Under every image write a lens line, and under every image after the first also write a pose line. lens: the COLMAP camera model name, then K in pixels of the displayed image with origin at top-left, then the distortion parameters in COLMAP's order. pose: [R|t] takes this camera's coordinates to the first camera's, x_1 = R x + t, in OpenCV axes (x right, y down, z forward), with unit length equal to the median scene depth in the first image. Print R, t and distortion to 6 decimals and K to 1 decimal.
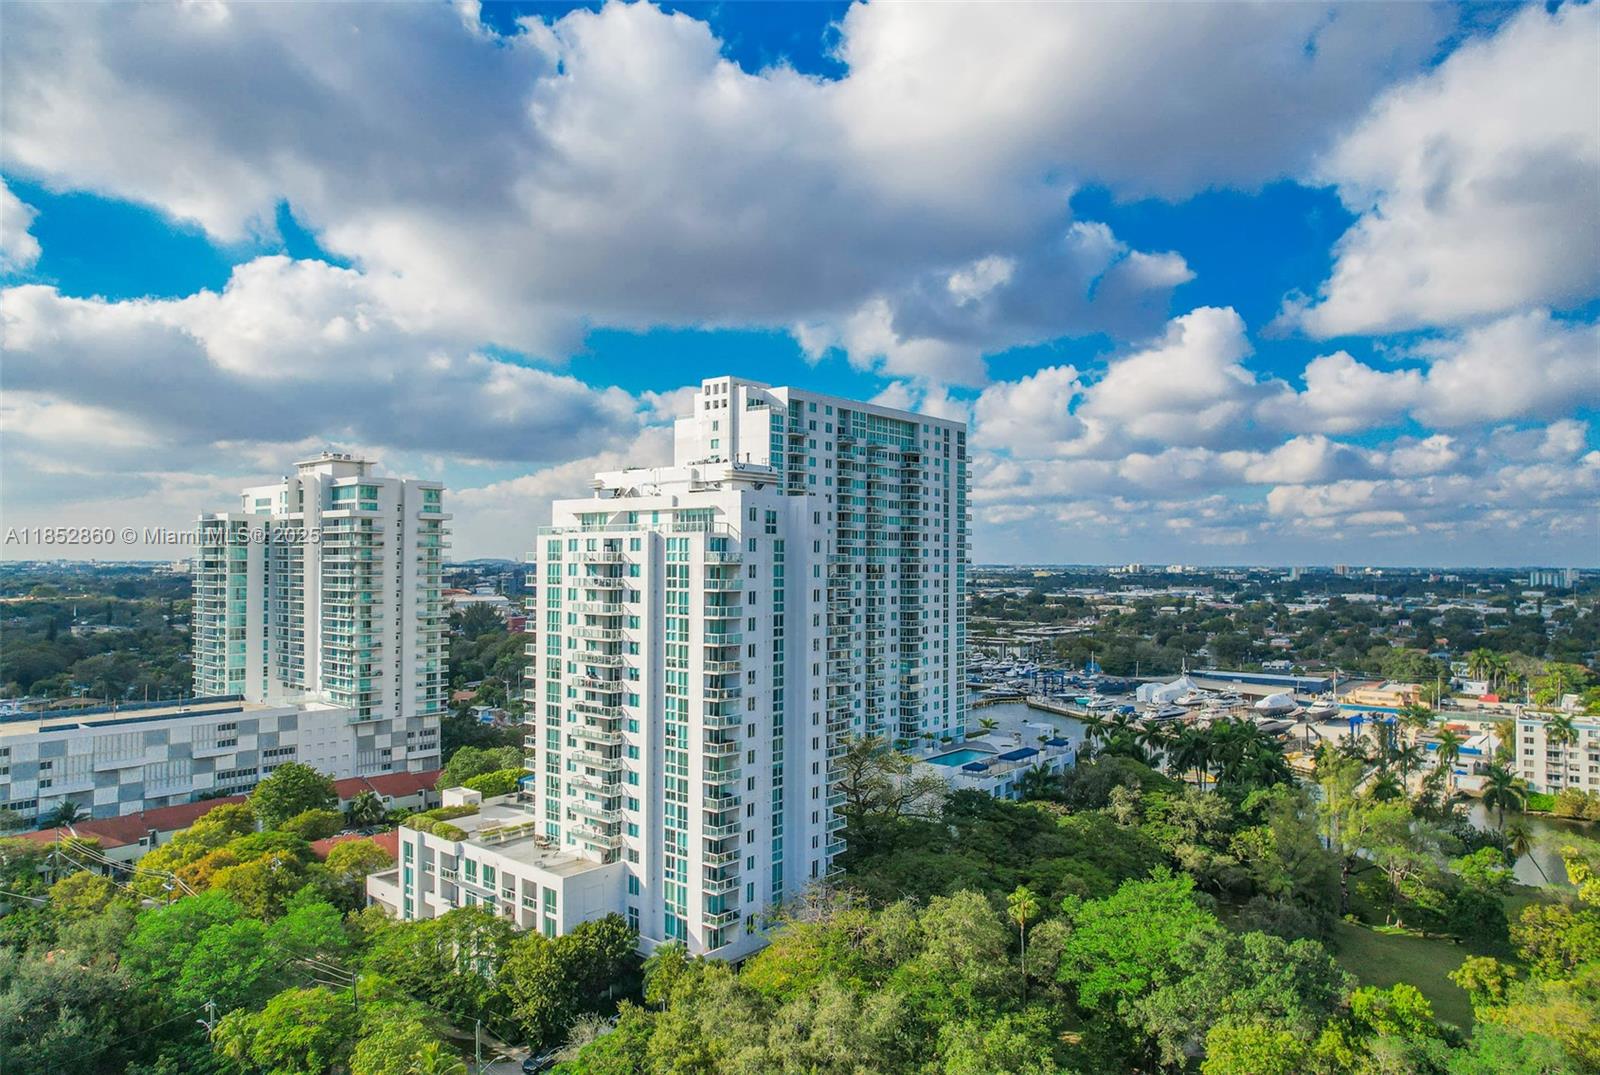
lens RADIAL K [[1039.8, 0, 754.7], [0, 1039.8, 541.1], [0, 0, 1]] dist [-0.052253, 0.020343]
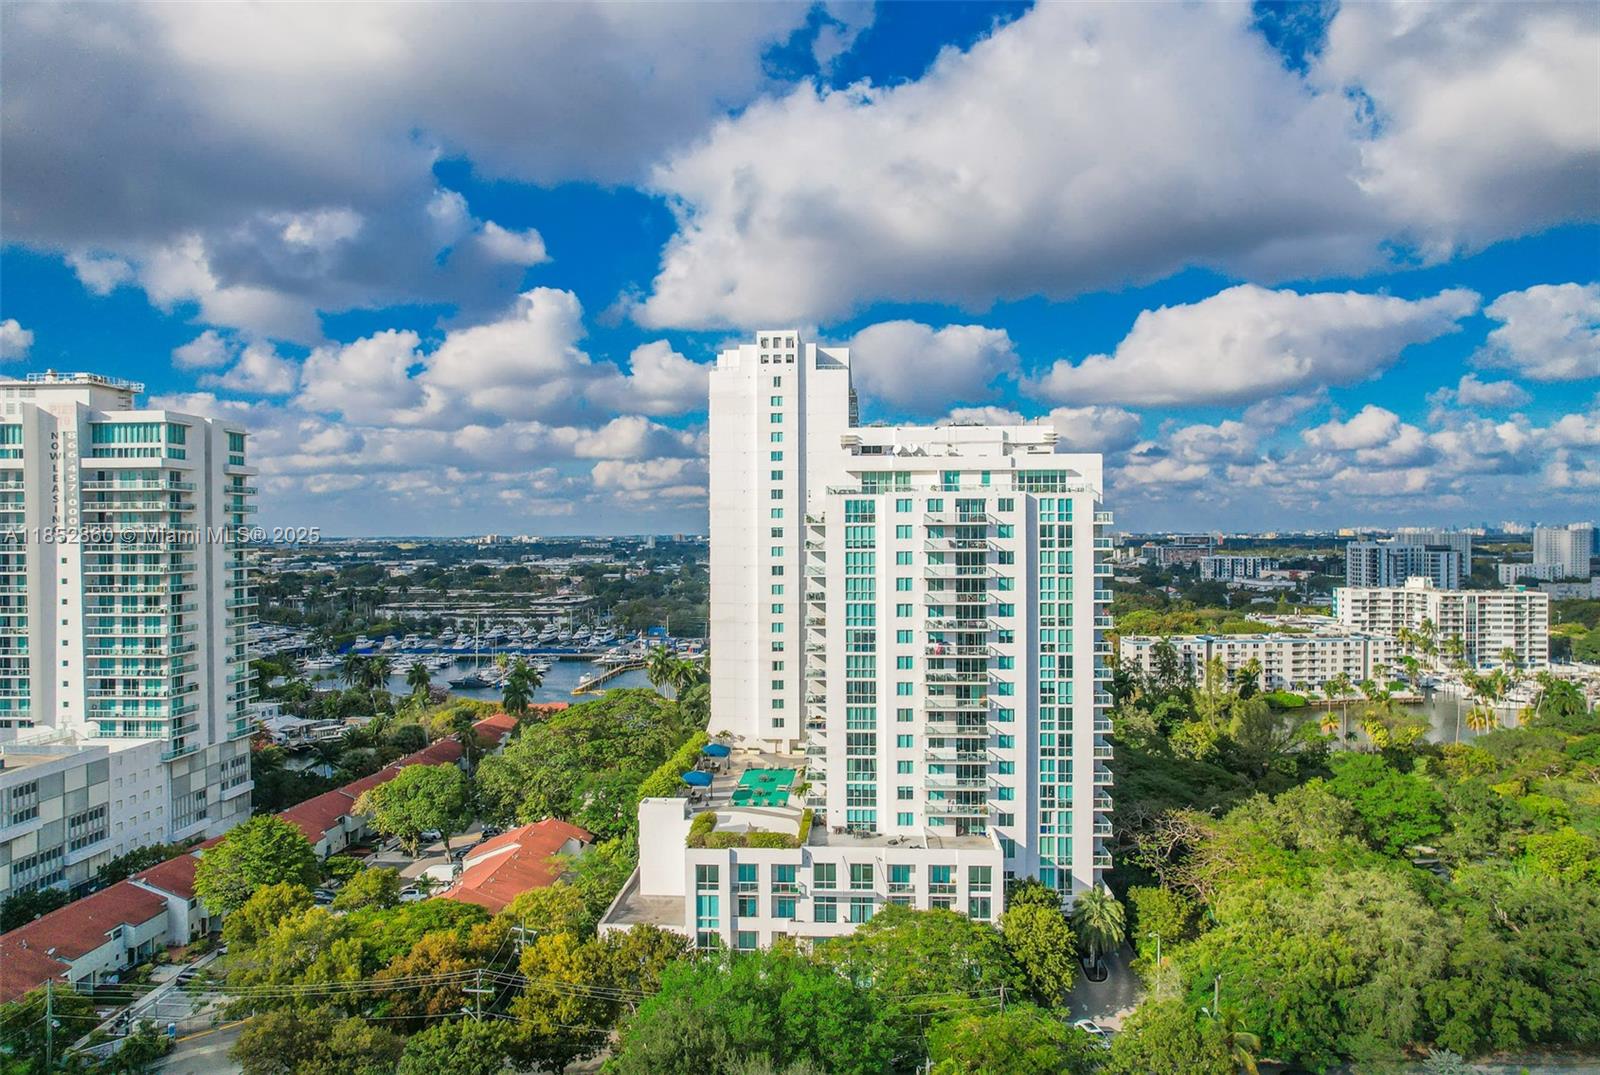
lens RADIAL K [[1039.8, 0, 800.7], [0, 1039.8, 539.6], [0, 0, 1]] dist [-0.052253, 0.020343]
pose [[0.791686, -0.014710, 0.610751, -0.465606], [-0.001989, 0.999643, 0.026654, 0.005625], [-0.610925, -0.022316, 0.791374, 0.183047]]
